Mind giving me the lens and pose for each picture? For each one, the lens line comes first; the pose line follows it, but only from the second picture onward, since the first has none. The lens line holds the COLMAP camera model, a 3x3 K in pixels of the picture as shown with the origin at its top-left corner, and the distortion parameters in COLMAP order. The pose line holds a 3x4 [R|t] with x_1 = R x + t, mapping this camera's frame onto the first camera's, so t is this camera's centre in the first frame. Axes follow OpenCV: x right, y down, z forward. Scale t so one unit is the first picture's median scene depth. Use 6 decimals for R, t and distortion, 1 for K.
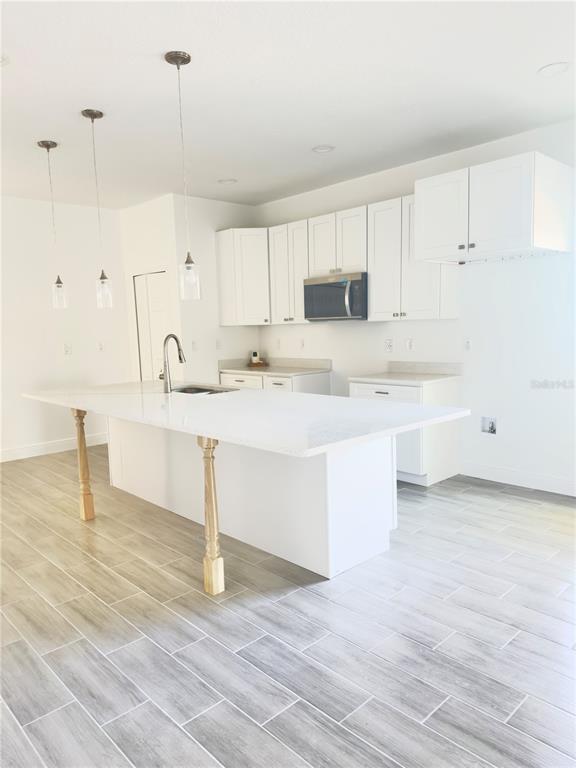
lens RADIAL K [[538.7, 0, 283.2], [0, 538.7, 382.7], [0, 0, 1]] dist [0.120430, -0.161958]
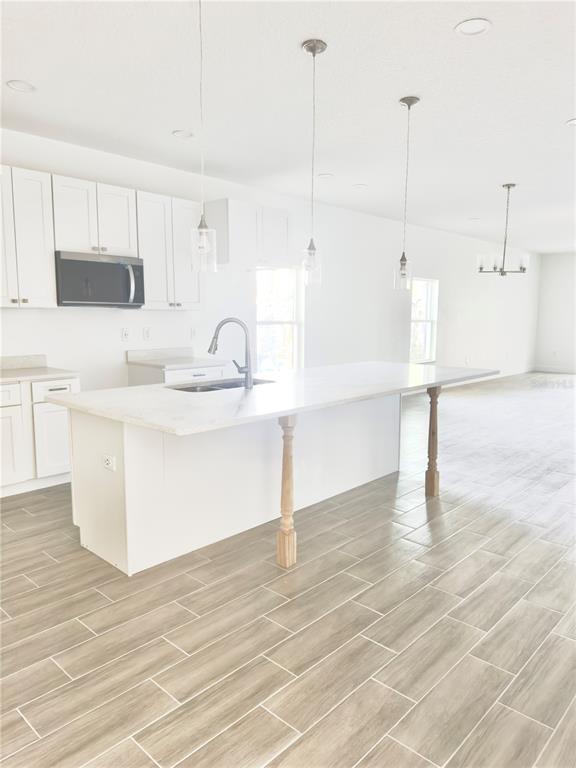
lens RADIAL K [[538.7, 0, 283.2], [0, 538.7, 382.7], [0, 0, 1]] dist [0.120430, -0.161958]
pose [[-0.067260, -0.096992, 0.993010, -0.832932], [0.102262, 0.989352, 0.103561, -0.055925], [-0.992481, 0.108513, -0.056625, 0.794242]]
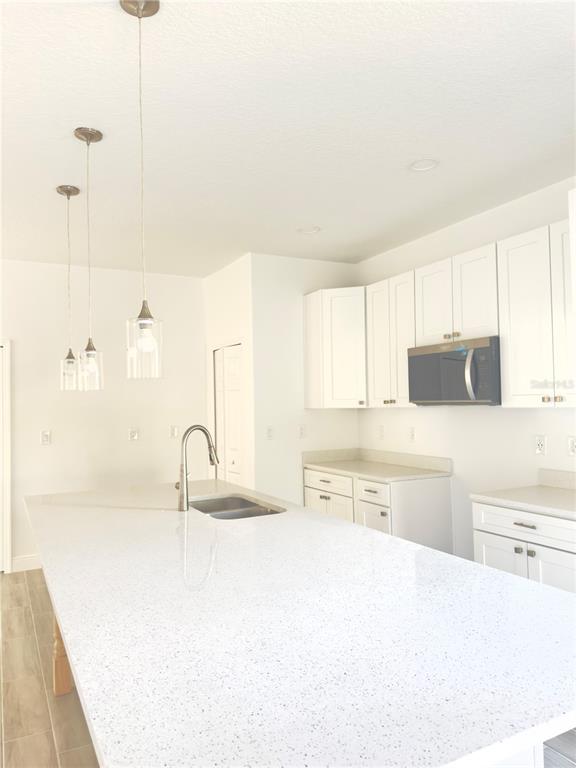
lens RADIAL K [[538.7, 0, 283.2], [0, 538.7, 382.7], [0, 0, 1]] dist [0.120430, -0.161958]
pose [[0.964302, -0.000731, -0.264805, 0.074399], [-0.035801, 0.990455, -0.133103, -0.043823], [0.262375, 0.137831, 0.955072, 0.276341]]
